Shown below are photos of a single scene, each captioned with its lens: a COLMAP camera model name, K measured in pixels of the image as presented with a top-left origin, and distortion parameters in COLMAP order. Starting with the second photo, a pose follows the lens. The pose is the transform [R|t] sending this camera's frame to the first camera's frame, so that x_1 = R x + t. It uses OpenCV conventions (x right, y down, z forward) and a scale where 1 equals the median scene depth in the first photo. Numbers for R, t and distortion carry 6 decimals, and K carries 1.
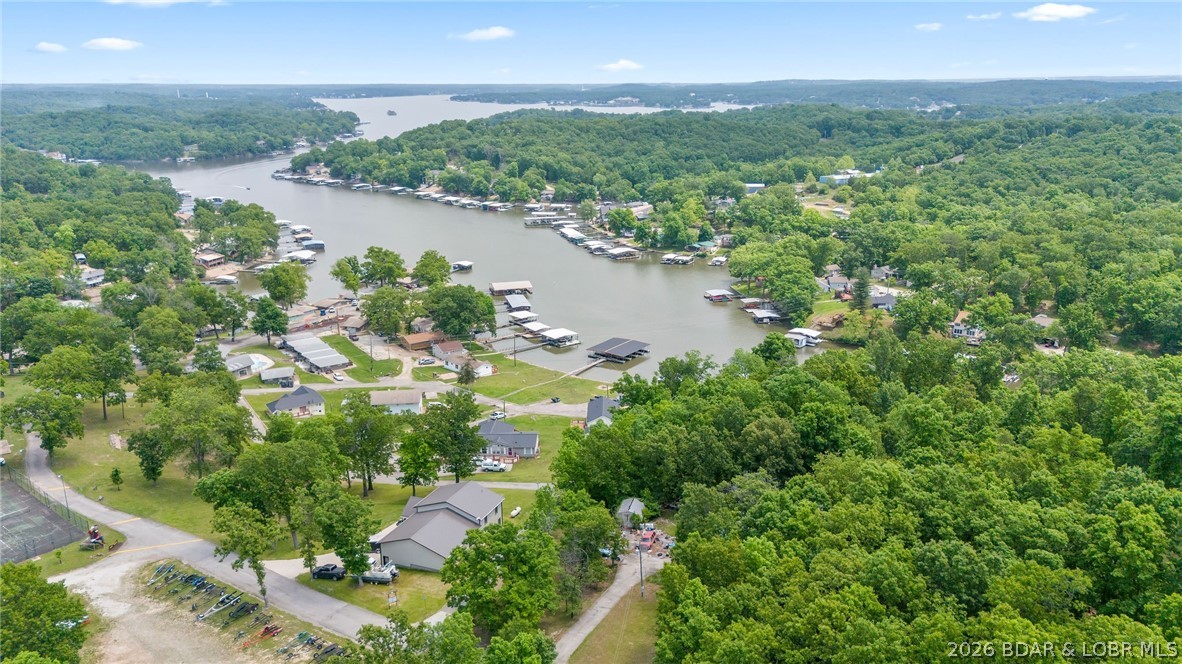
lens RADIAL K [[874.7, 0, 591.6], [0, 874.7, 332.0], [0, 0, 1]] dist [0.059917, -0.061829]
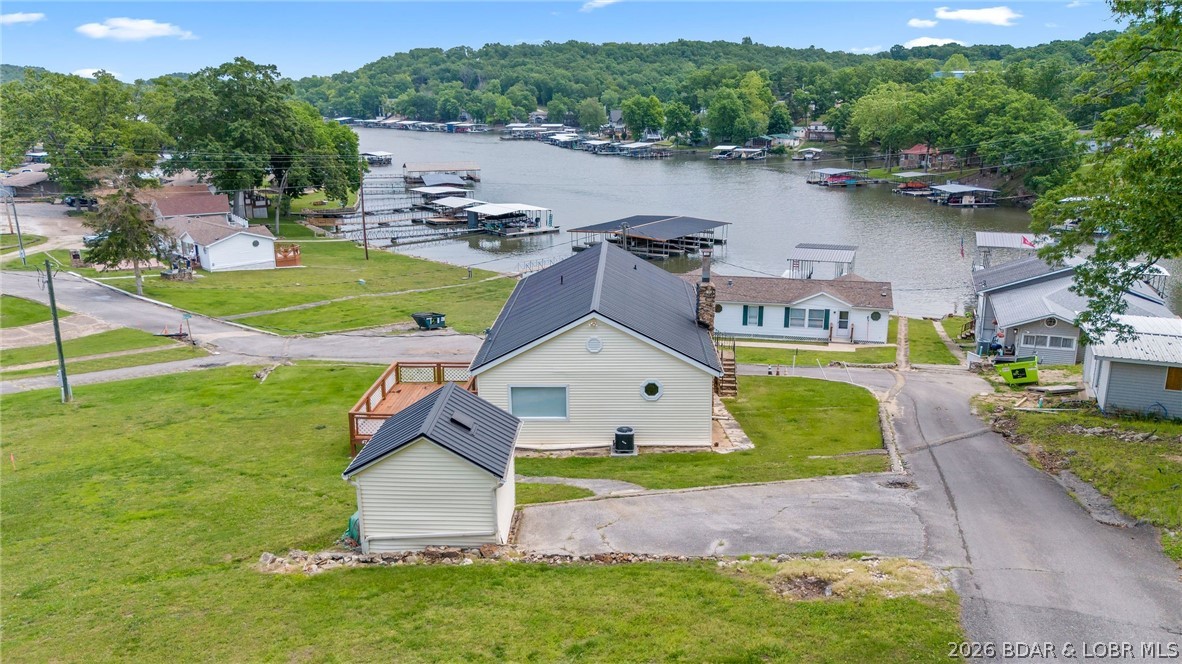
lens RADIAL K [[874.7, 0, 588.6], [0, 874.7, 332.8], [0, 0, 1]] dist [0.059917, -0.061829]
pose [[0.999859, 0.002564, -0.016593, 0.004264], [-0.002721, 0.999952, -0.009453, 0.031285], [0.016568, 0.009497, 0.999818, 0.274324]]
